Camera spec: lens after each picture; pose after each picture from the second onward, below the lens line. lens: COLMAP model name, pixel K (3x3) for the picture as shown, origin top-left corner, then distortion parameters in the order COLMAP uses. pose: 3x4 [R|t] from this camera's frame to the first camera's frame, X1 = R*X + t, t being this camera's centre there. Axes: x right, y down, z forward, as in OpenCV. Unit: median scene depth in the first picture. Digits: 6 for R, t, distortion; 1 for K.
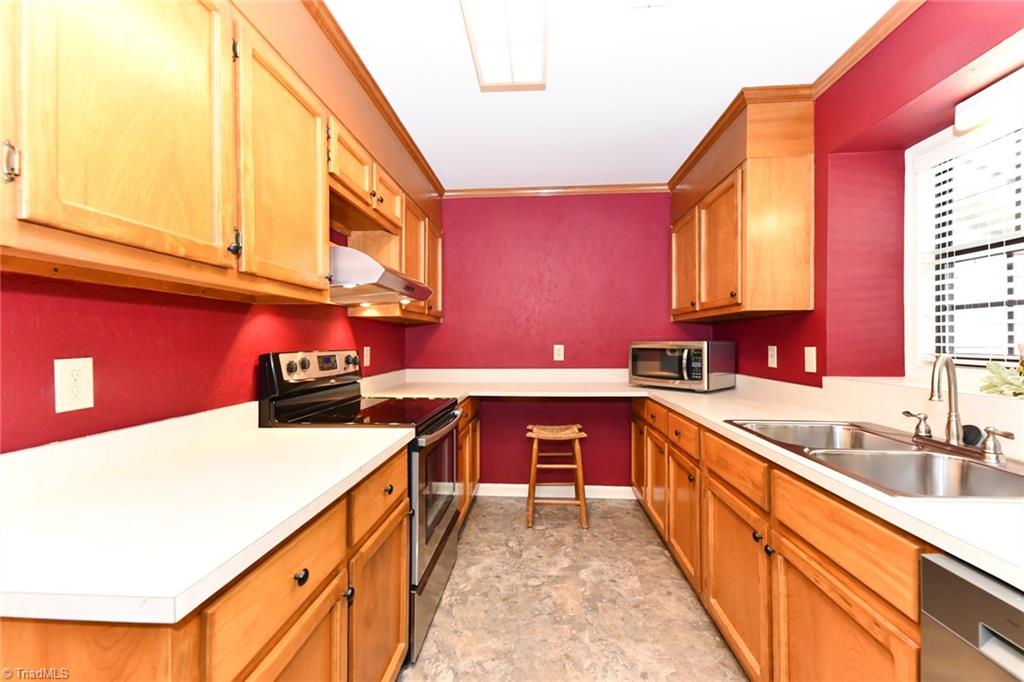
lens RADIAL K [[408.2, 0, 508.3], [0, 408.2, 340.7], [0, 0, 1]] dist [0.009630, -0.004719]
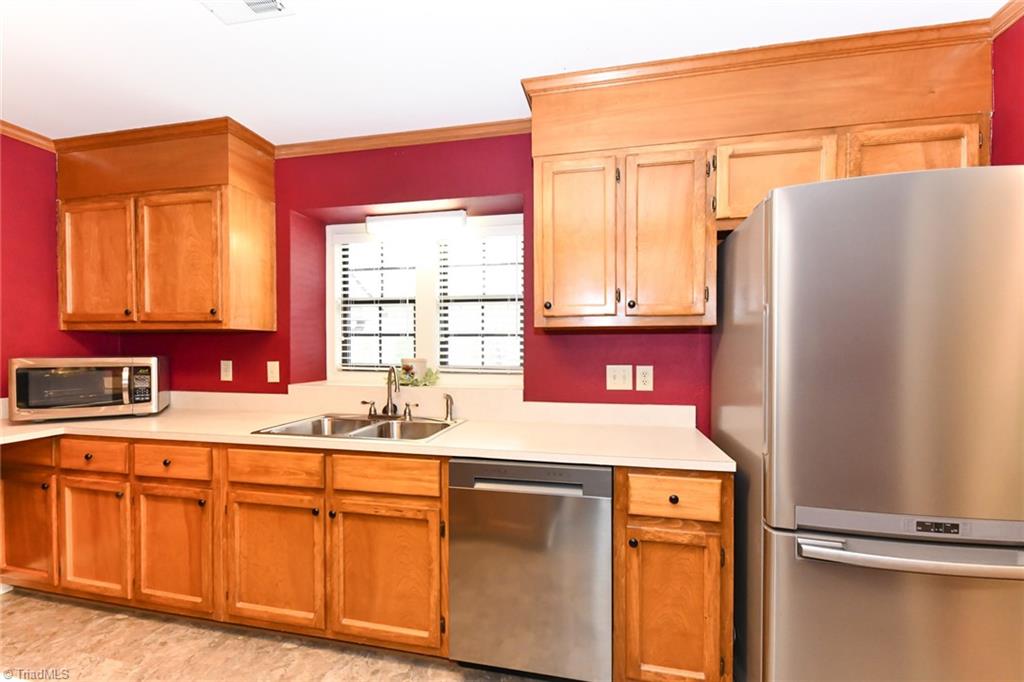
lens RADIAL K [[408.2, 0, 515.6], [0, 408.2, 354.8], [0, 0, 1]] dist [0.009630, -0.004719]
pose [[0.129968, -0.014422, 0.991413, -0.390519], [-0.004849, 0.999873, 0.015181, -0.028001], [-0.991506, -0.006781, 0.129882, 0.134512]]
